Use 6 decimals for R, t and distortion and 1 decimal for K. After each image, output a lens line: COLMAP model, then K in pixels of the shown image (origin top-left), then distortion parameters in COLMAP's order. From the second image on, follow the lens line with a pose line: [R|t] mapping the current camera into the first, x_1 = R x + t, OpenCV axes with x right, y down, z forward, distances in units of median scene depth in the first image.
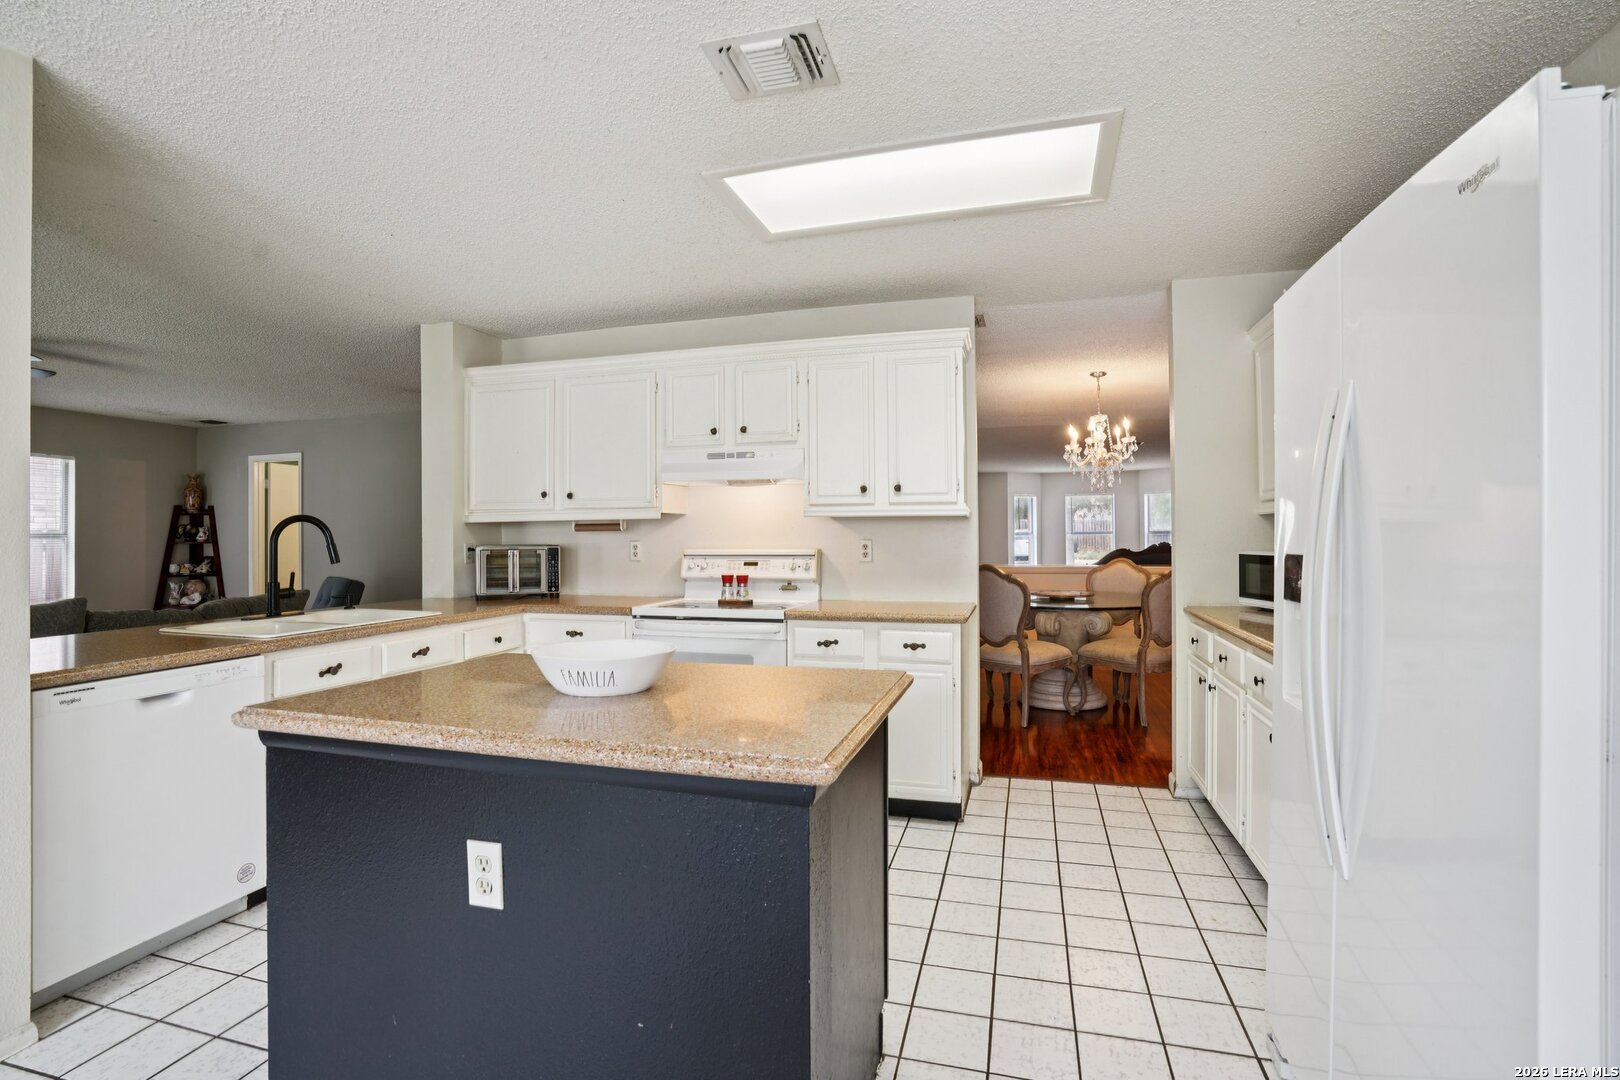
lens RADIAL K [[744.2, 0, 807.9], [0, 744.2, 533.2], [0, 0, 1]] dist [-0.024823, 0.000125]
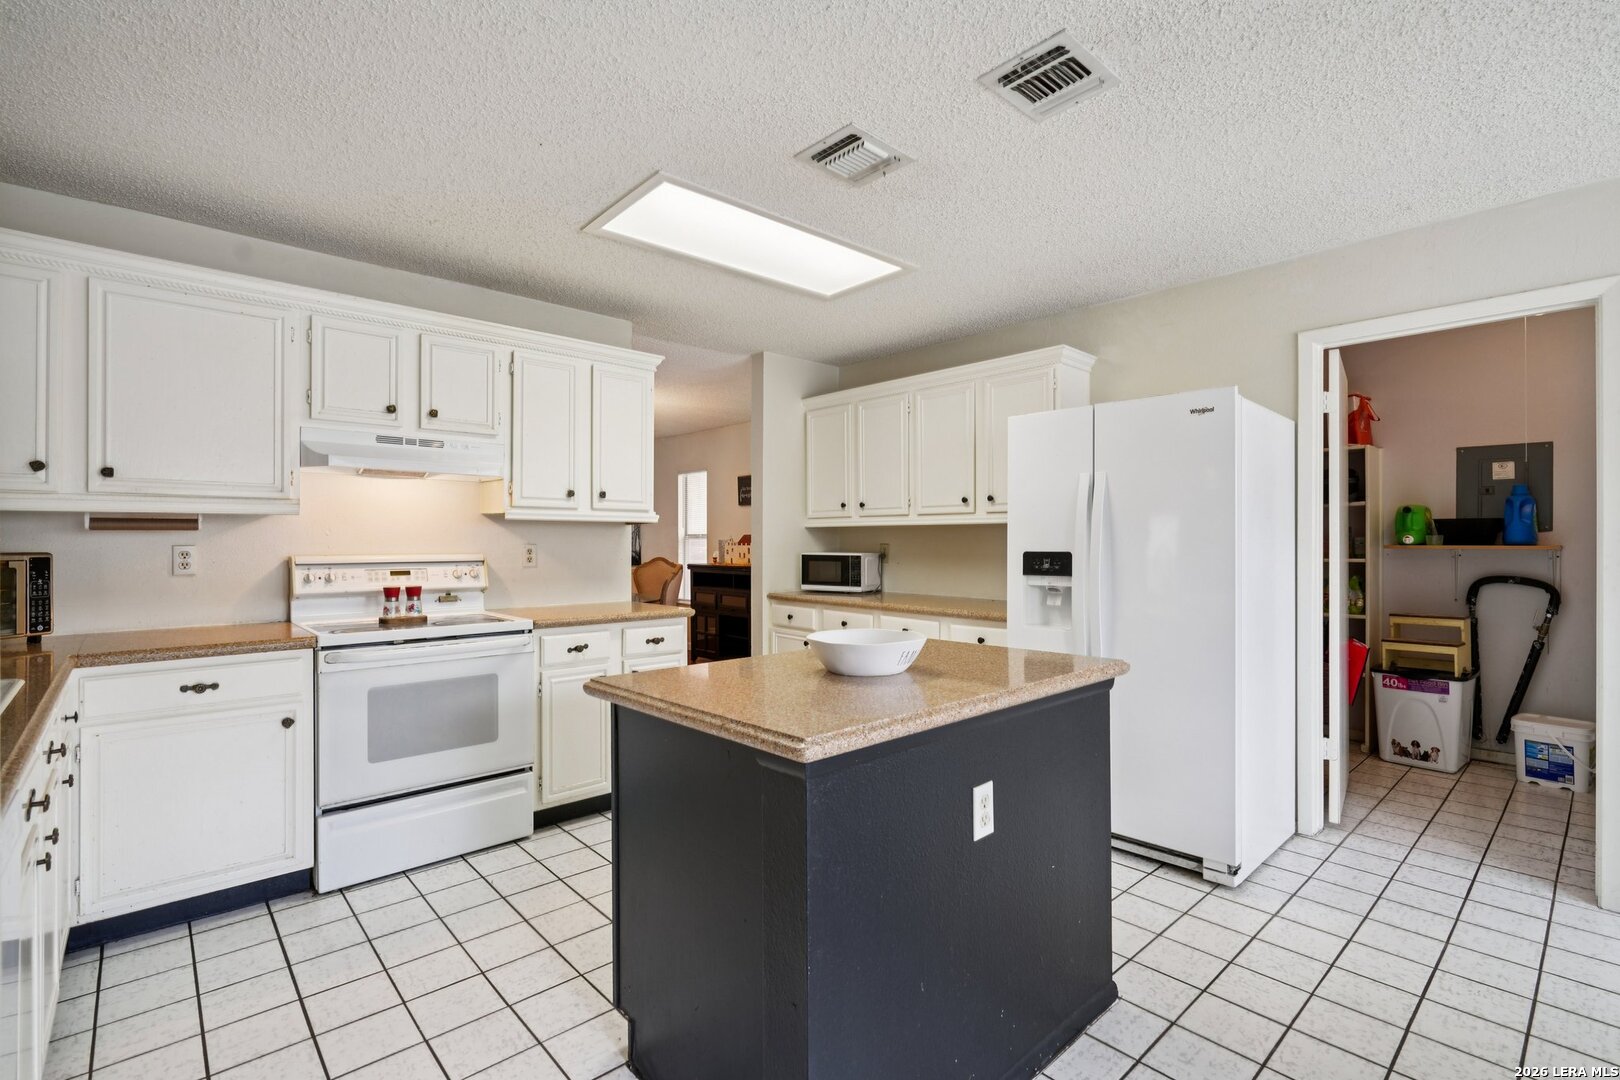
lens RADIAL K [[744.2, 0, 797.7], [0, 744.2, 543.9], [0, 0, 1]] dist [-0.024823, 0.000125]
pose [[0.535335, -0.000083, 0.844640, -0.551046], [-0.007941, 0.999955, 0.005131, 0.001218], [-0.844603, -0.009454, 0.535310, 0.195446]]
